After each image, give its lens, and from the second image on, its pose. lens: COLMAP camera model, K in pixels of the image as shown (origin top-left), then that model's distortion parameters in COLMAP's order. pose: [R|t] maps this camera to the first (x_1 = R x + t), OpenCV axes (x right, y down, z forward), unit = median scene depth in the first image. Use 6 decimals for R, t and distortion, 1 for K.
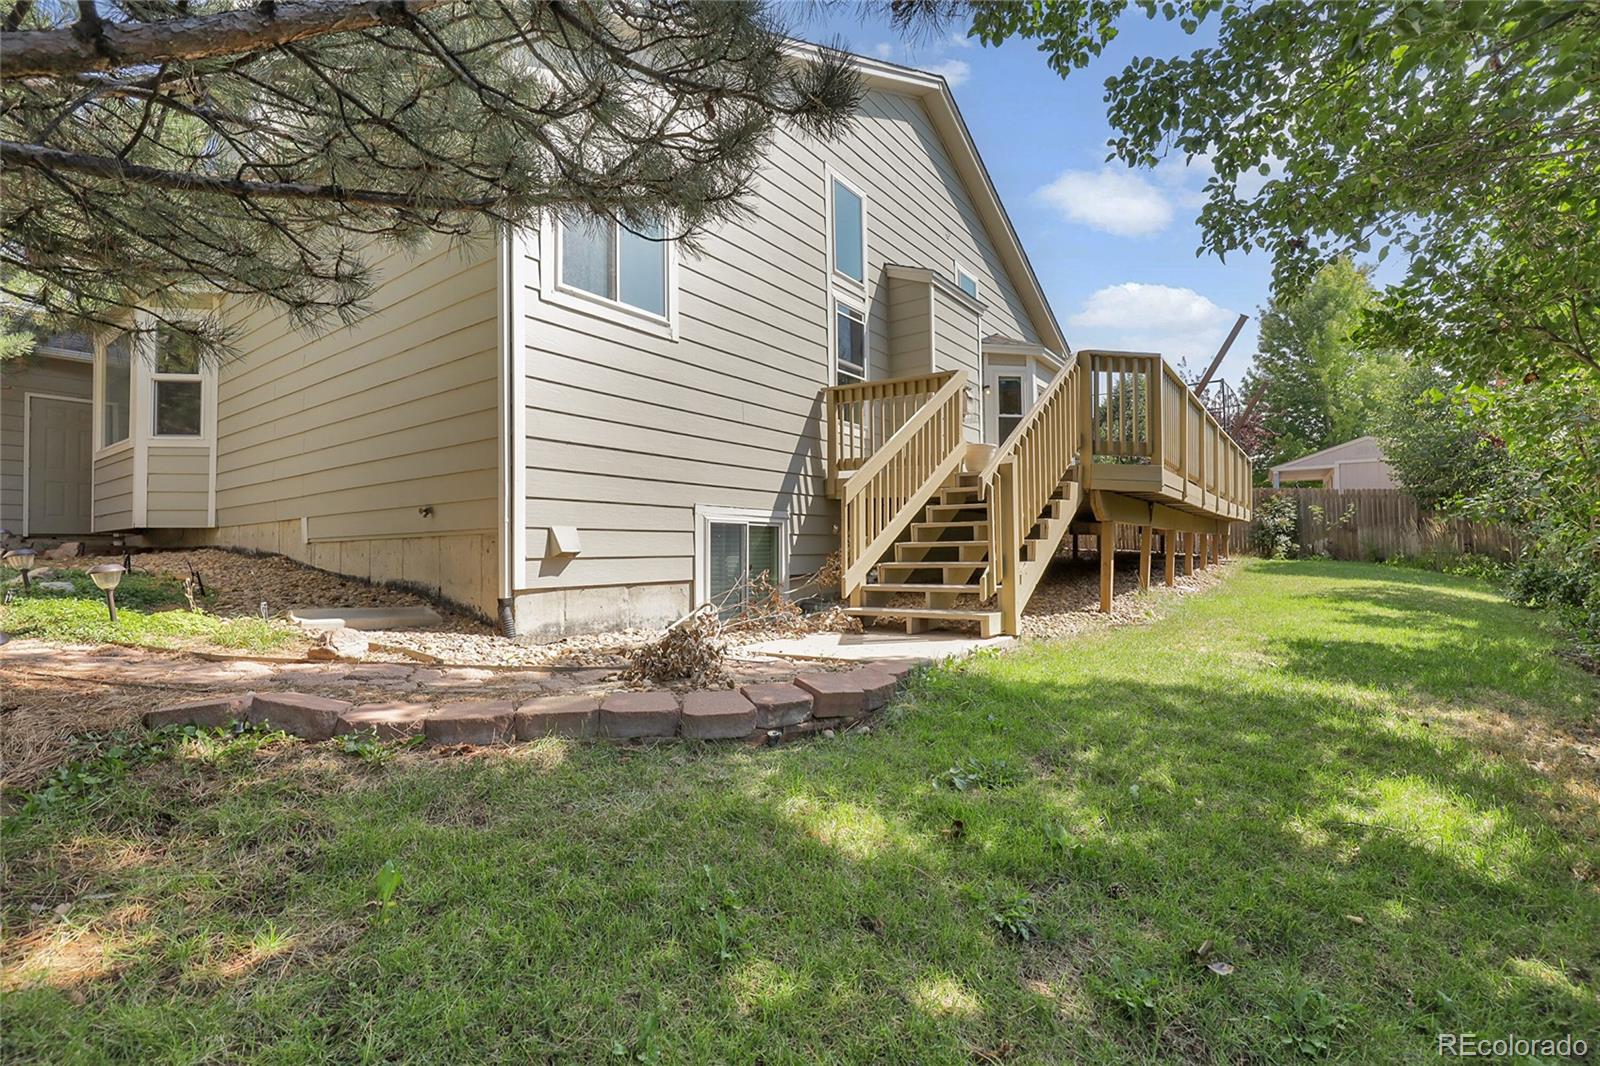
lens RADIAL K [[721.8, 0, 796.7], [0, 721.8, 535.1], [0, 0, 1]] dist [-0.000193, 0.000788]
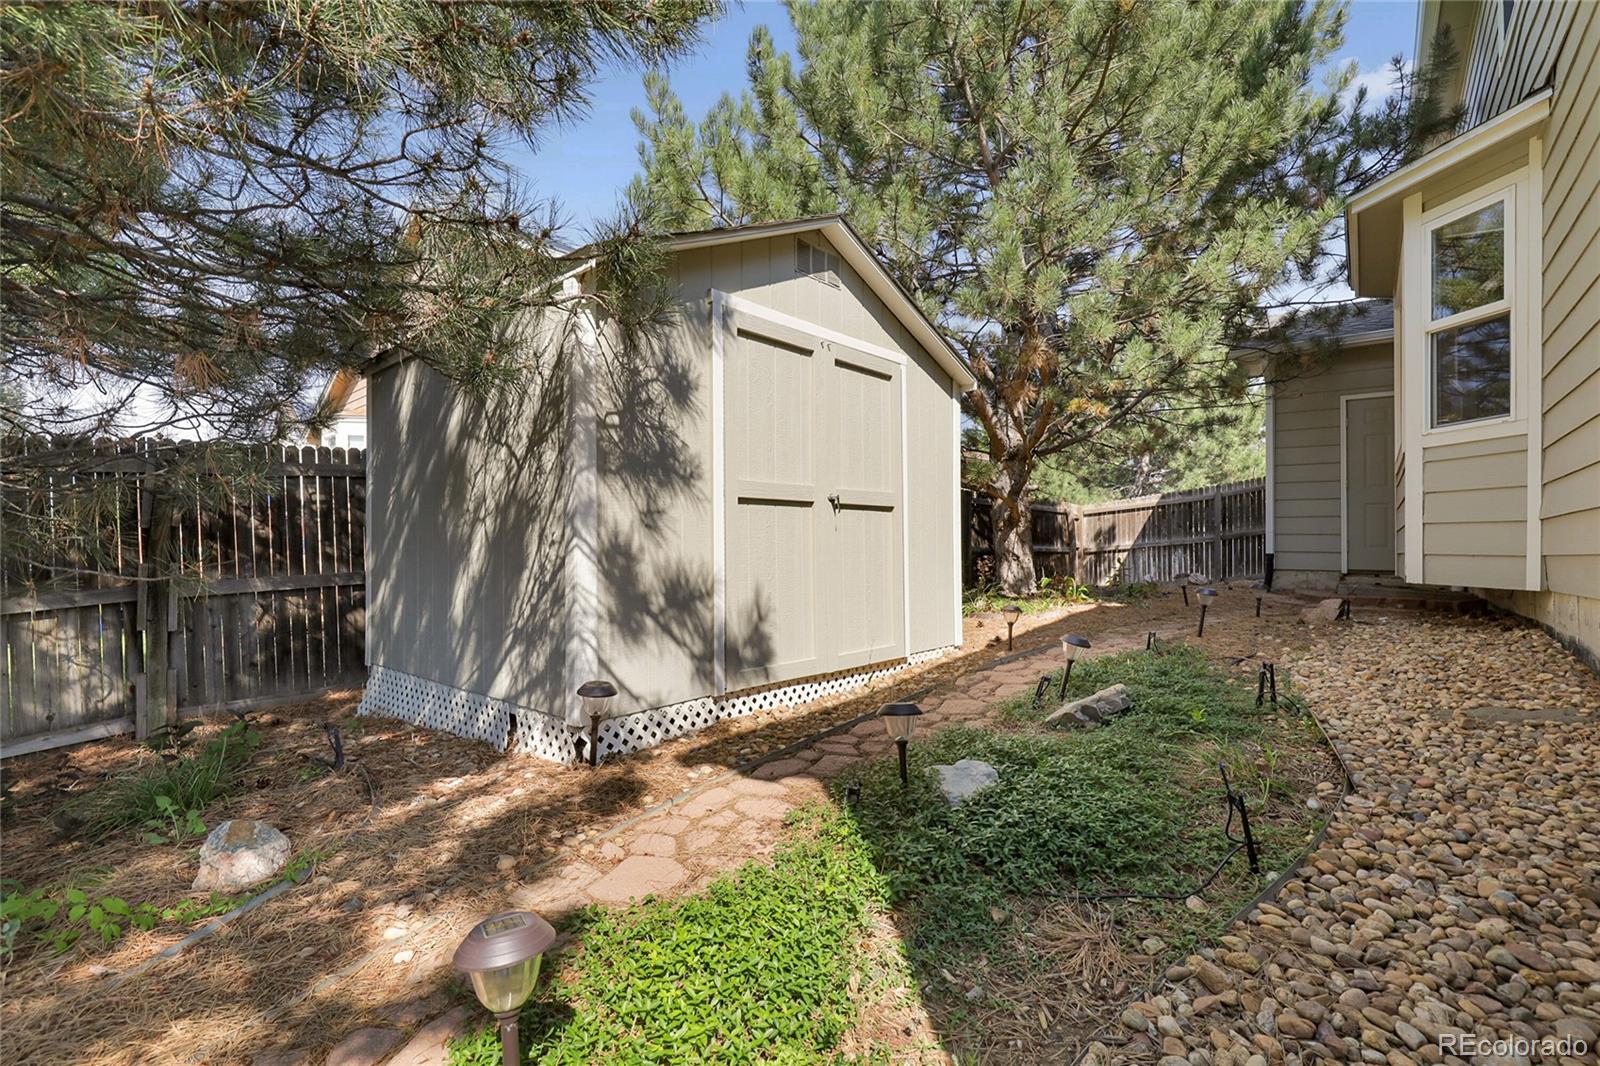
lens RADIAL K [[721.8, 0, 796.7], [0, 721.8, 535.1], [0, 0, 1]] dist [-0.000193, 0.000788]
pose [[-0.032685, -0.005596, -0.999450, -0.281431], [0.014764, 0.999873, -0.006082, -0.053833], [0.999357, -0.014955, -0.032598, 0.495711]]
